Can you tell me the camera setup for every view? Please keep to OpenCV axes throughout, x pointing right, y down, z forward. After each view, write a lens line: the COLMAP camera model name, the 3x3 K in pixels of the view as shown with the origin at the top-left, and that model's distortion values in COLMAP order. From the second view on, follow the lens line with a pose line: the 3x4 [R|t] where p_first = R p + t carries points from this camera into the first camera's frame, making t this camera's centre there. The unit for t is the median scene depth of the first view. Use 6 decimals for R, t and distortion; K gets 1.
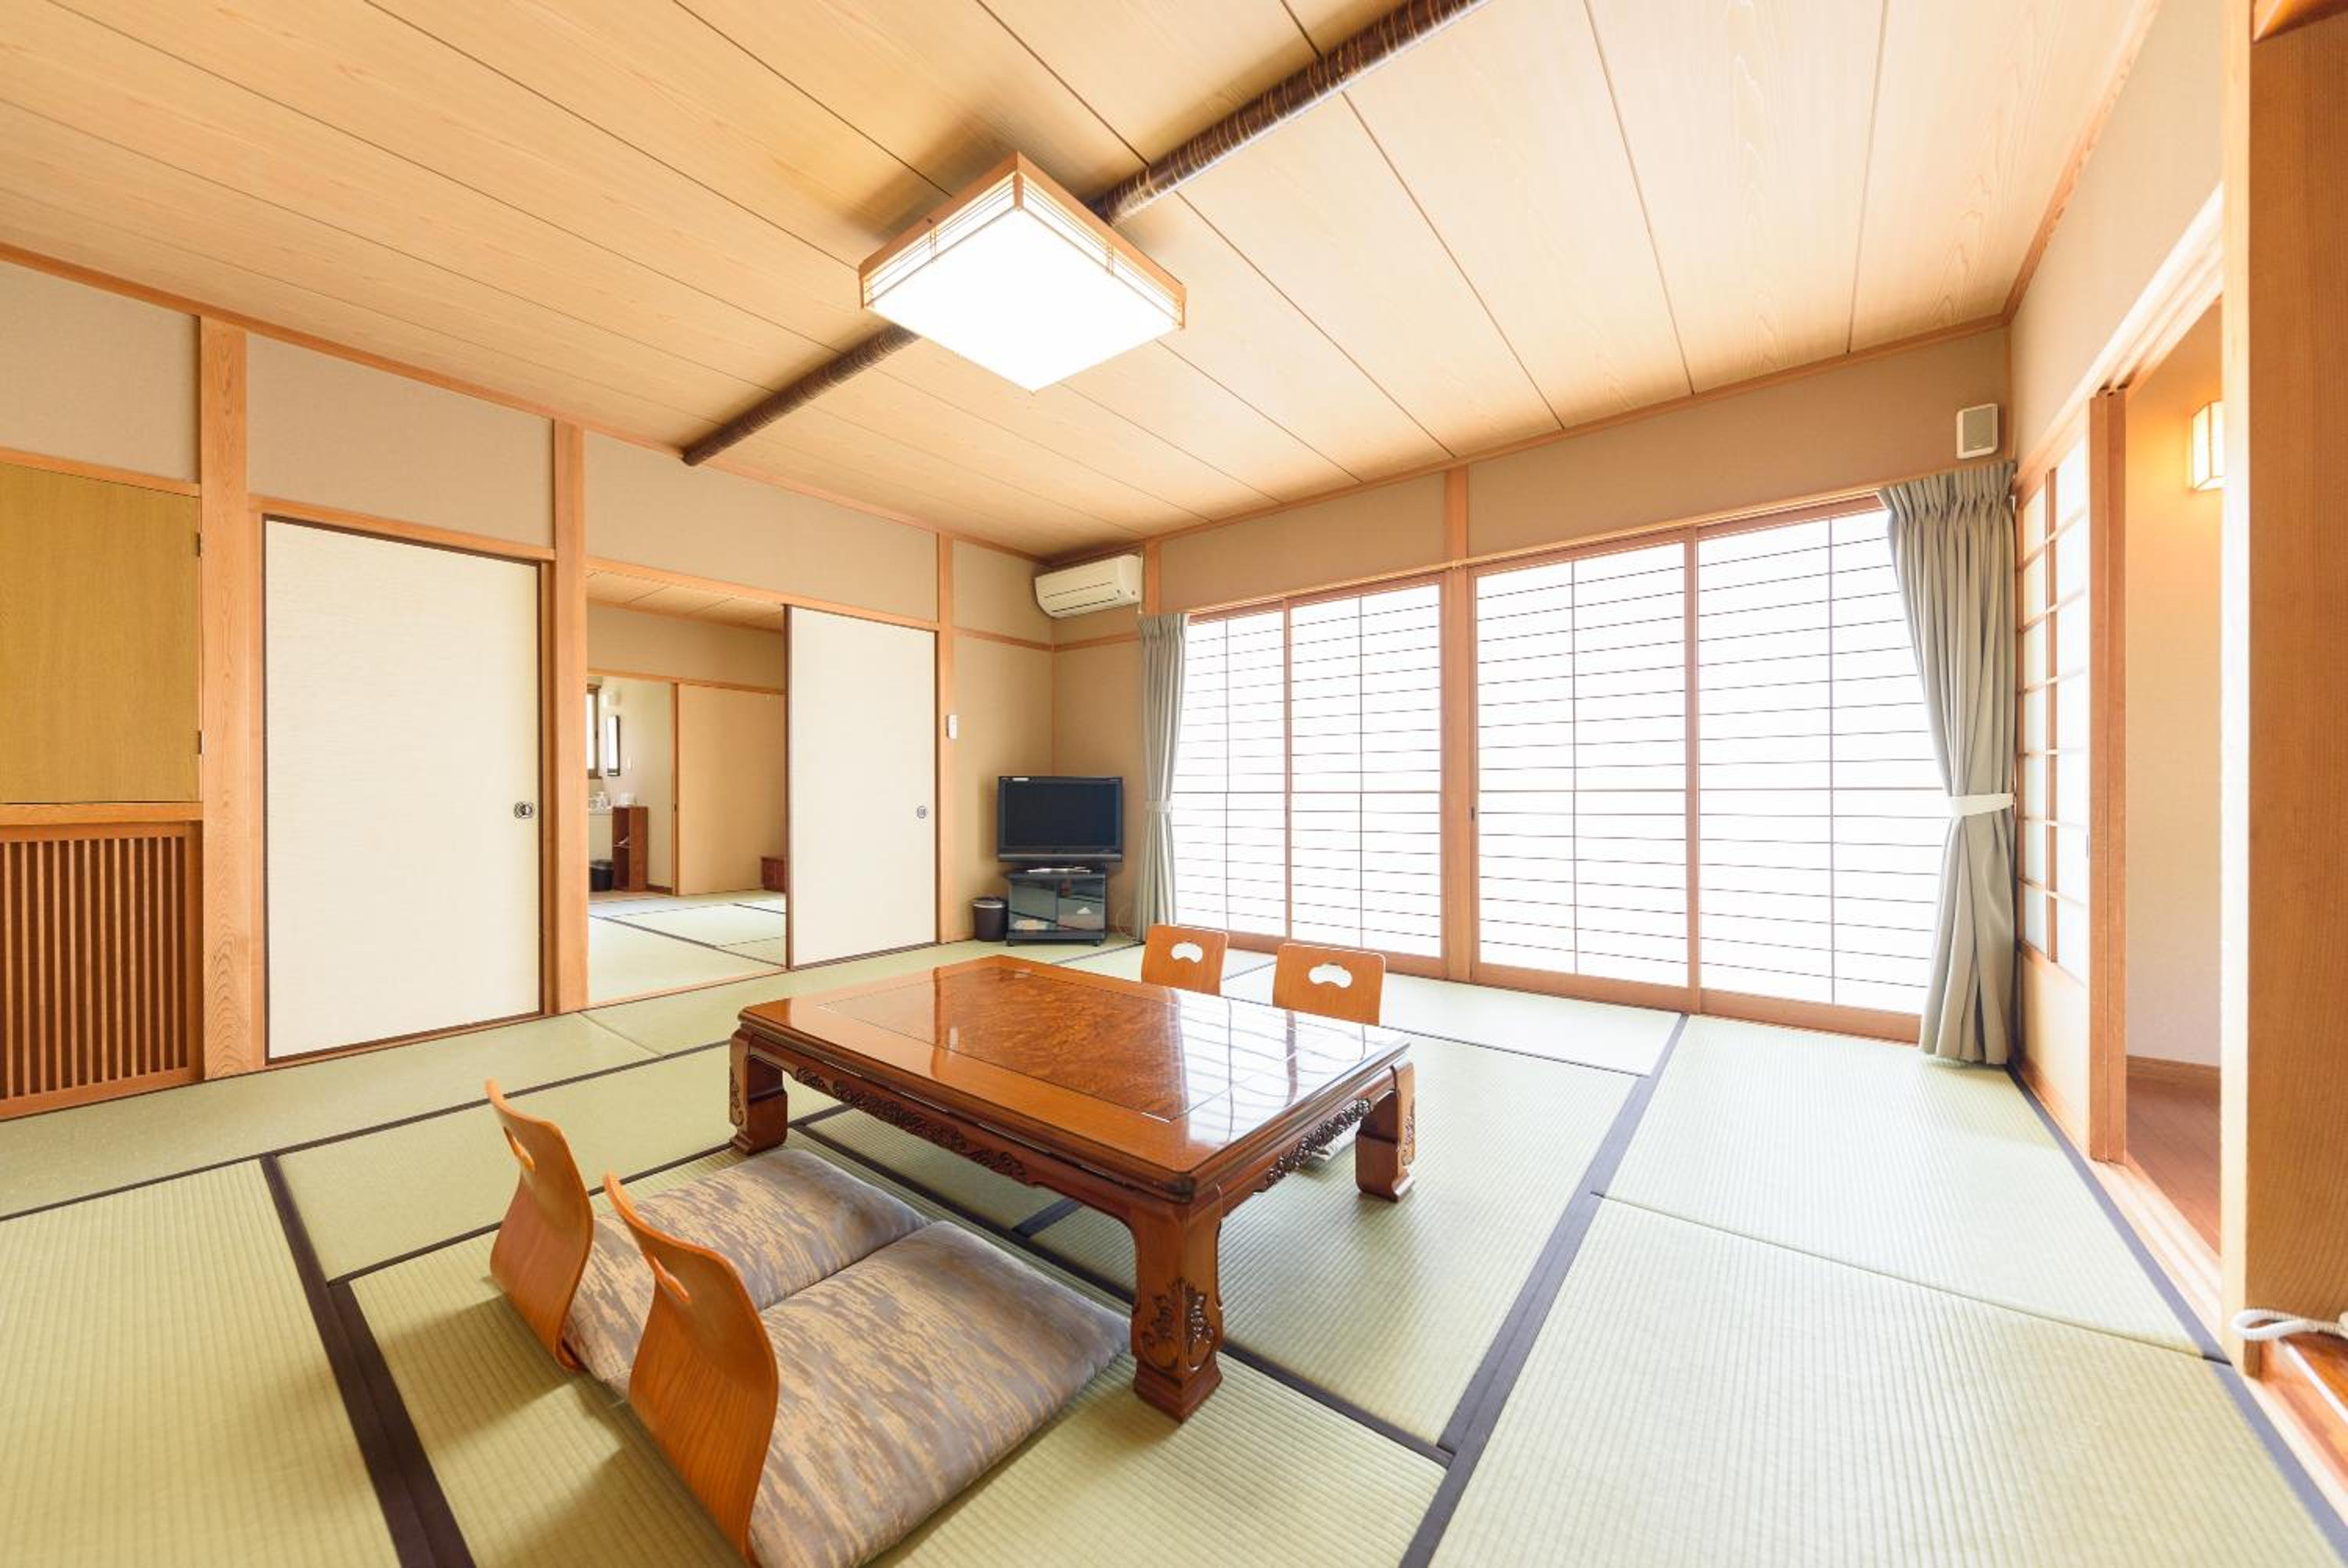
lens RADIAL K [[809.8, 0, 1163.9], [0, 809.8, 785.6], [0, 0, 1]] dist [0.006369, 0.000137]
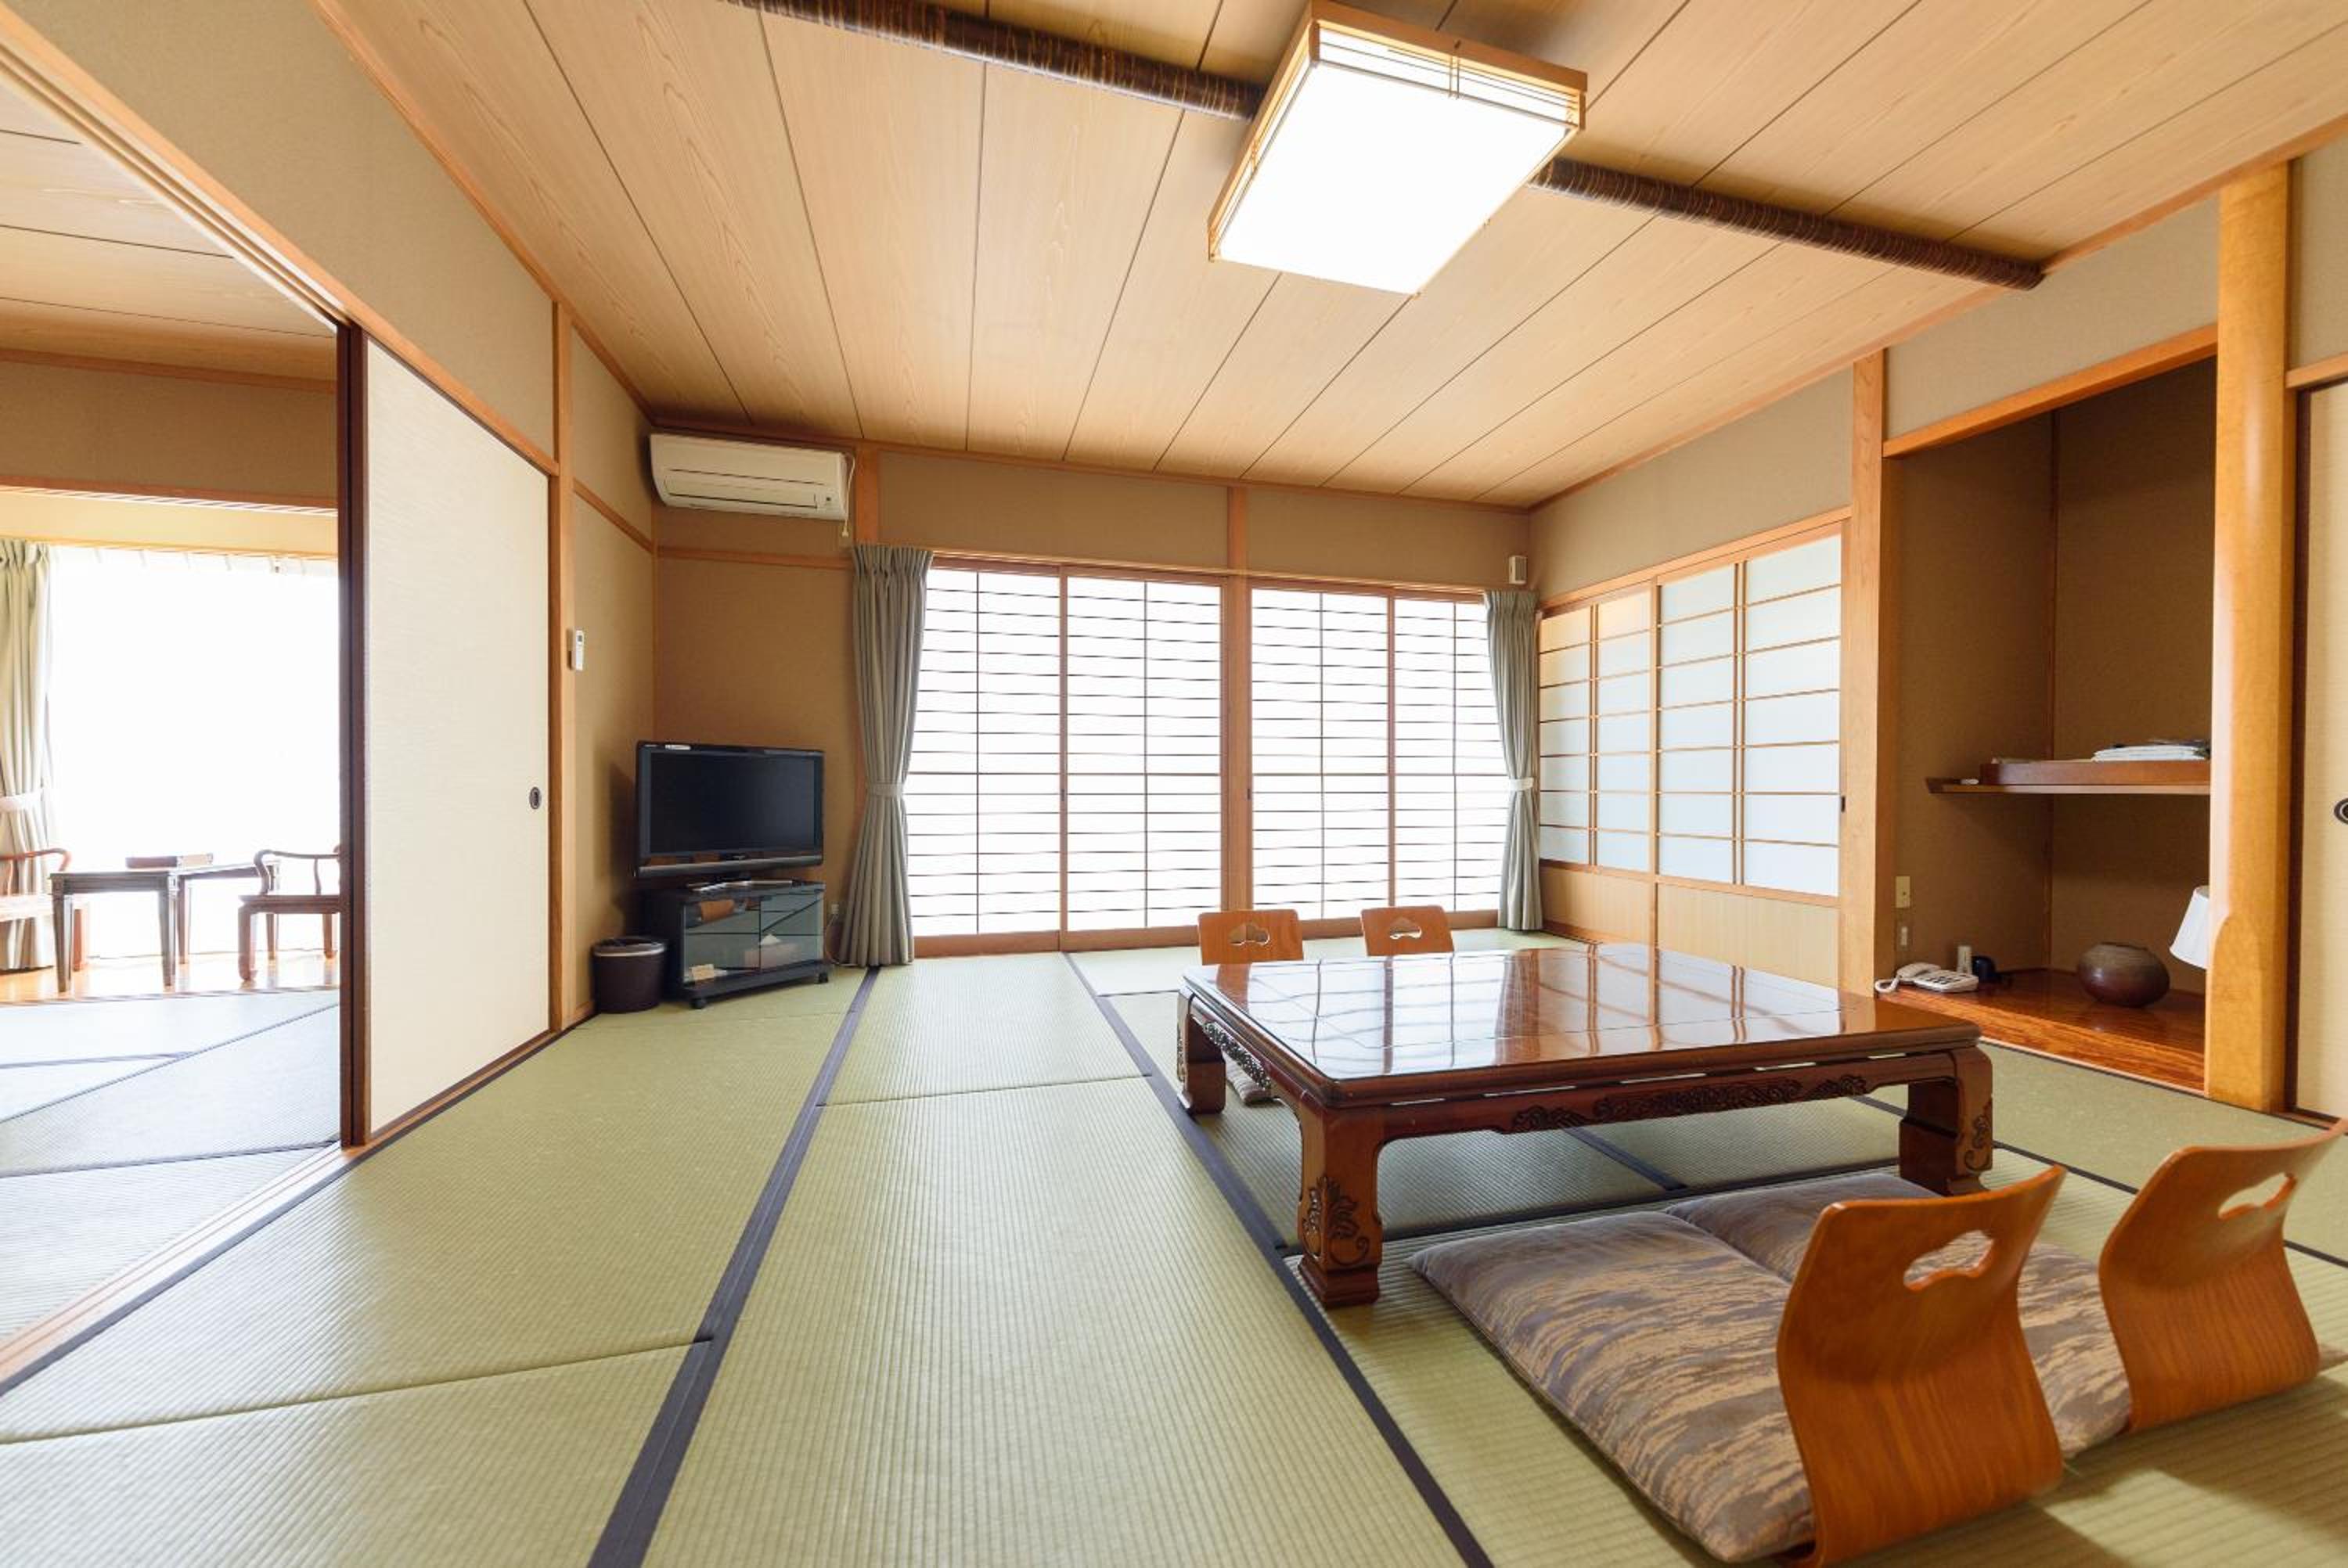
lens RADIAL K [[809.8, 0, 1169.1], [0, 809.8, 797.1], [0, 0, 1]] dist [0.006369, 0.000137]
pose [[0.594721, -0.007093, 0.803901, -0.592643], [-0.009322, 0.999833, 0.015718, 0.021444], [-0.803878, -0.016842, 0.594556, 0.393294]]
